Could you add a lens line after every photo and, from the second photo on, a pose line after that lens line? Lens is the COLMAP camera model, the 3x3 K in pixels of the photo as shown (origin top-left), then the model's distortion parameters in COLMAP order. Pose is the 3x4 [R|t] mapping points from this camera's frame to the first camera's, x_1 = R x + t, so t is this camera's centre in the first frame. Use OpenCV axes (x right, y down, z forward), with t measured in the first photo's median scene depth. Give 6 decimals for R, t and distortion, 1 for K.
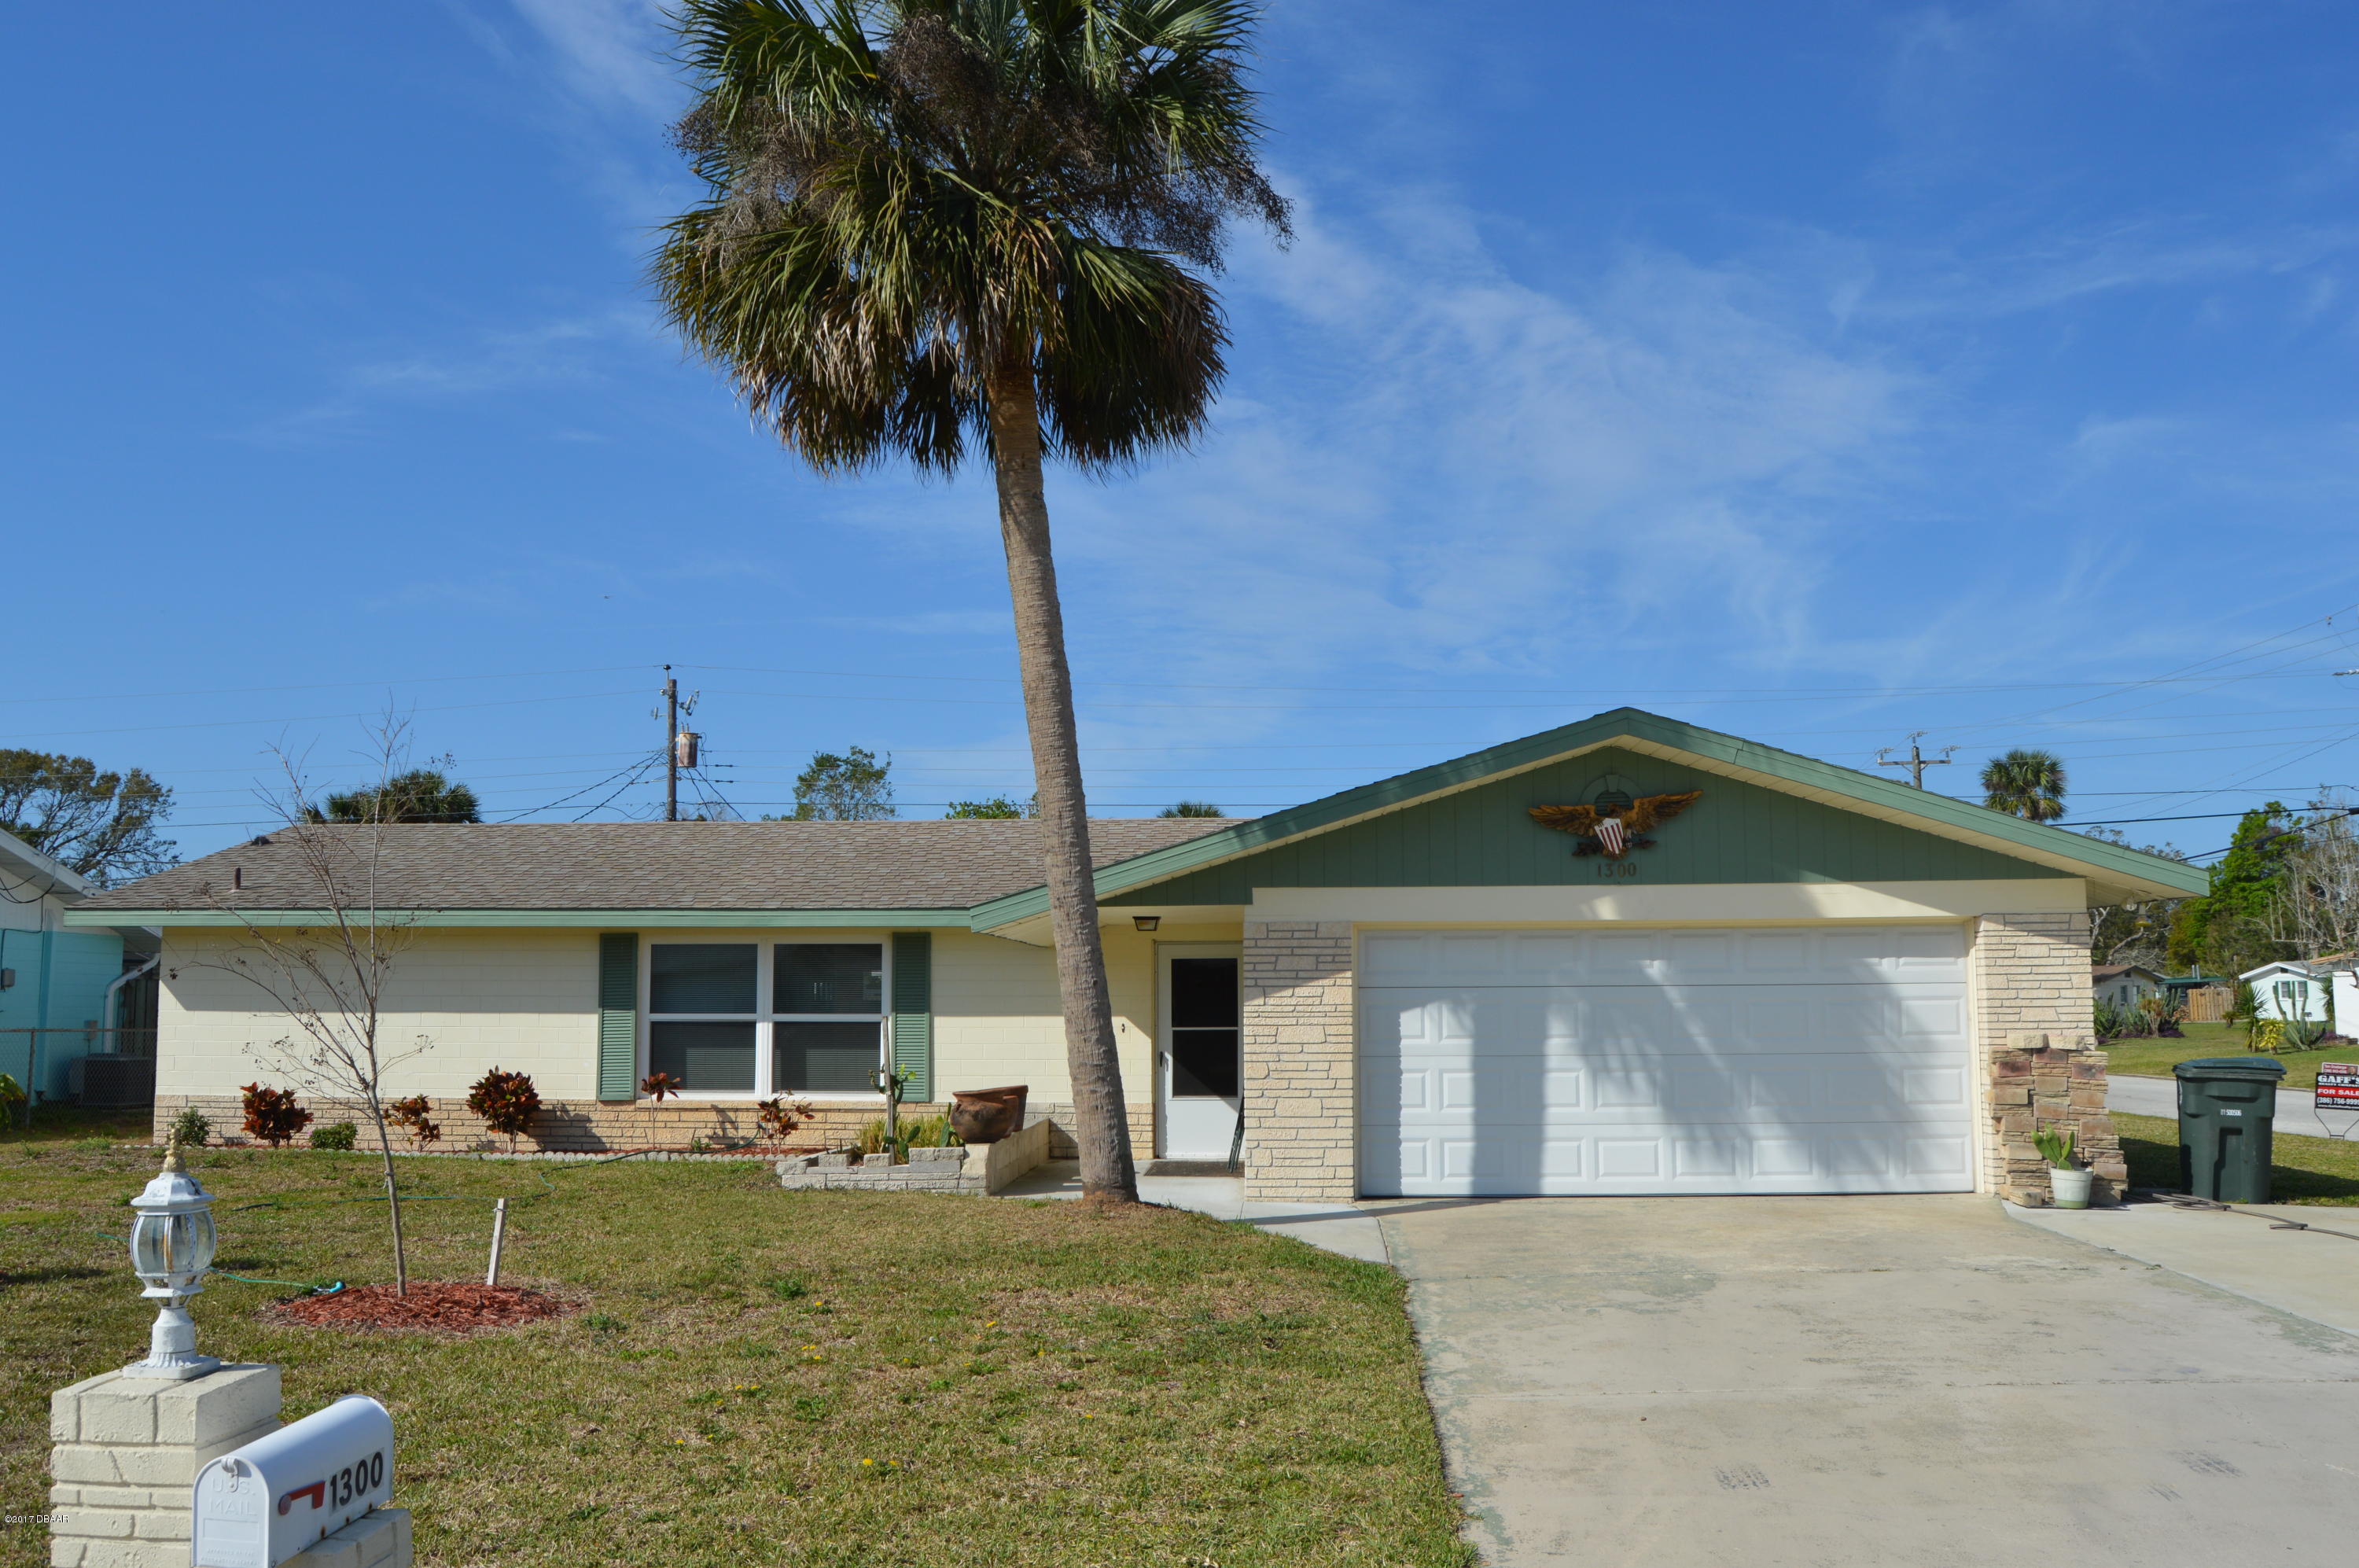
lens RADIAL K [[1865.6, 0, 1180.2], [0, 1865.6, 792.1], [0, 0, 1]] dist [-0.092164, 0.038647]
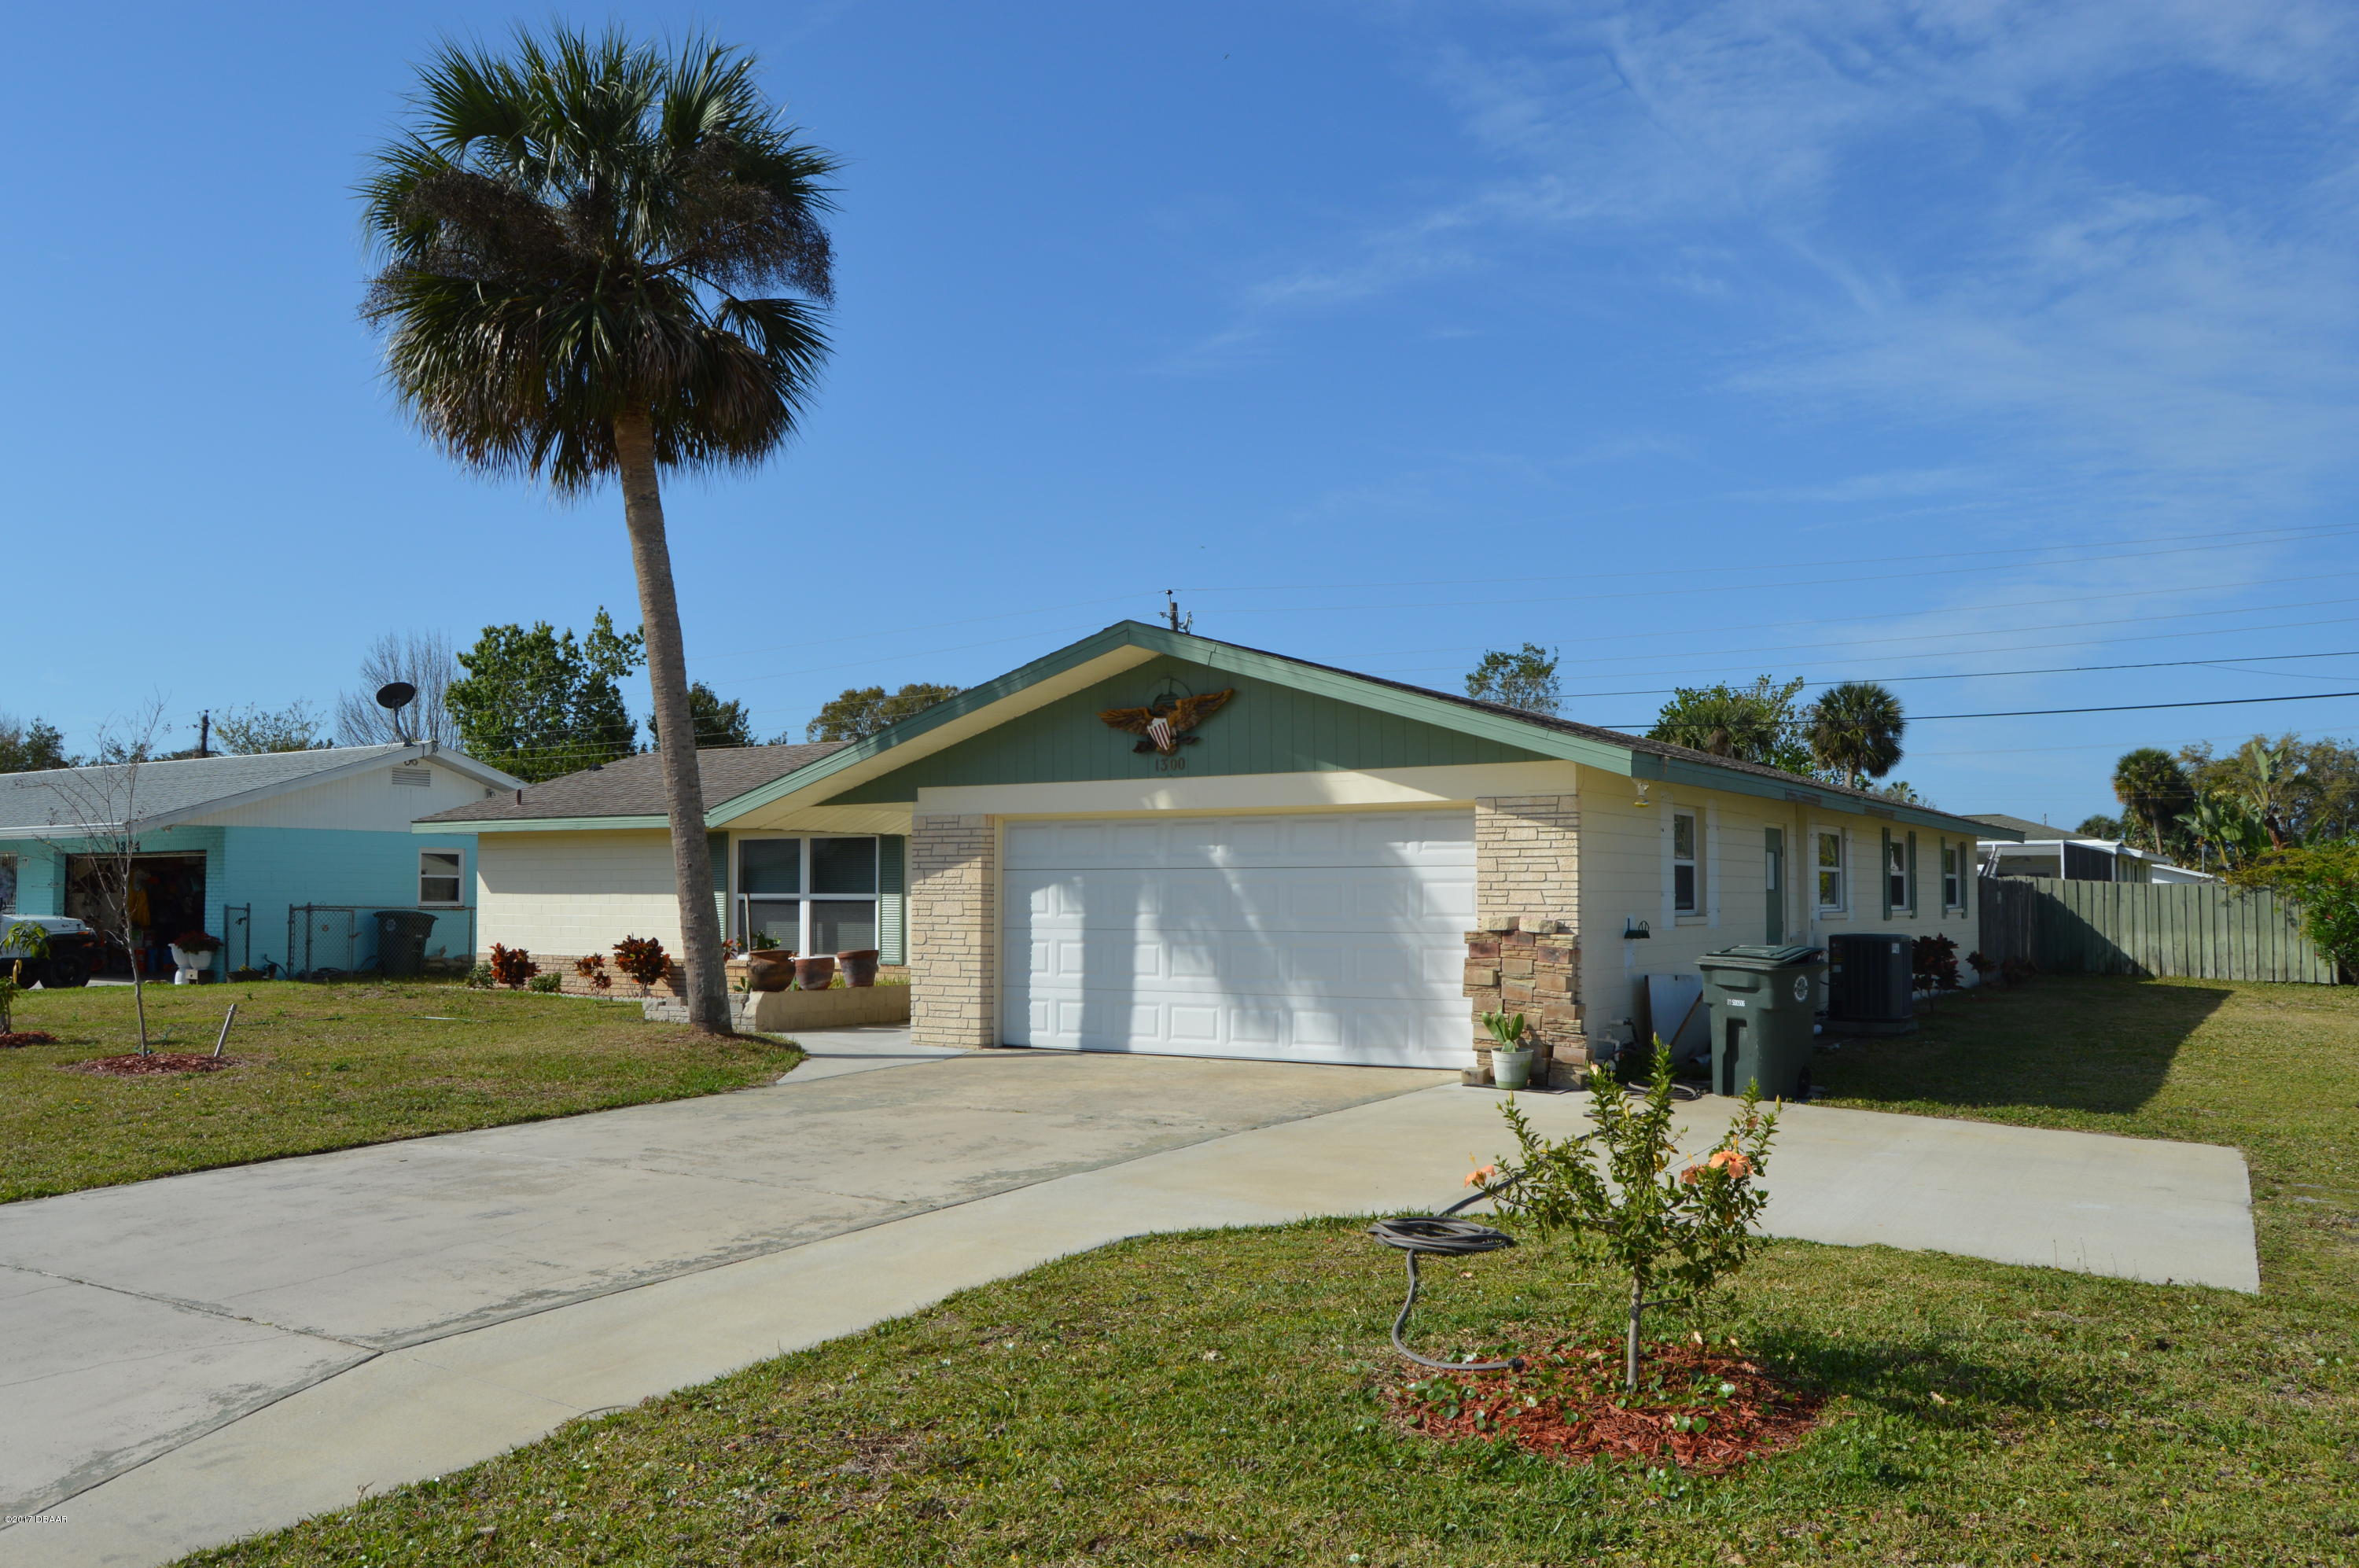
lens RADIAL K [[1865.6, 0, 1180.2], [0, 1865.6, 792.1], [0, 0, 1]] dist [-0.092164, 0.038647]
pose [[0.878348, -0.023173, -0.477459, 0.774355], [0.050702, 0.997706, 0.044851, 0.008663], [0.475325, -0.063603, 0.877508, 0.020412]]
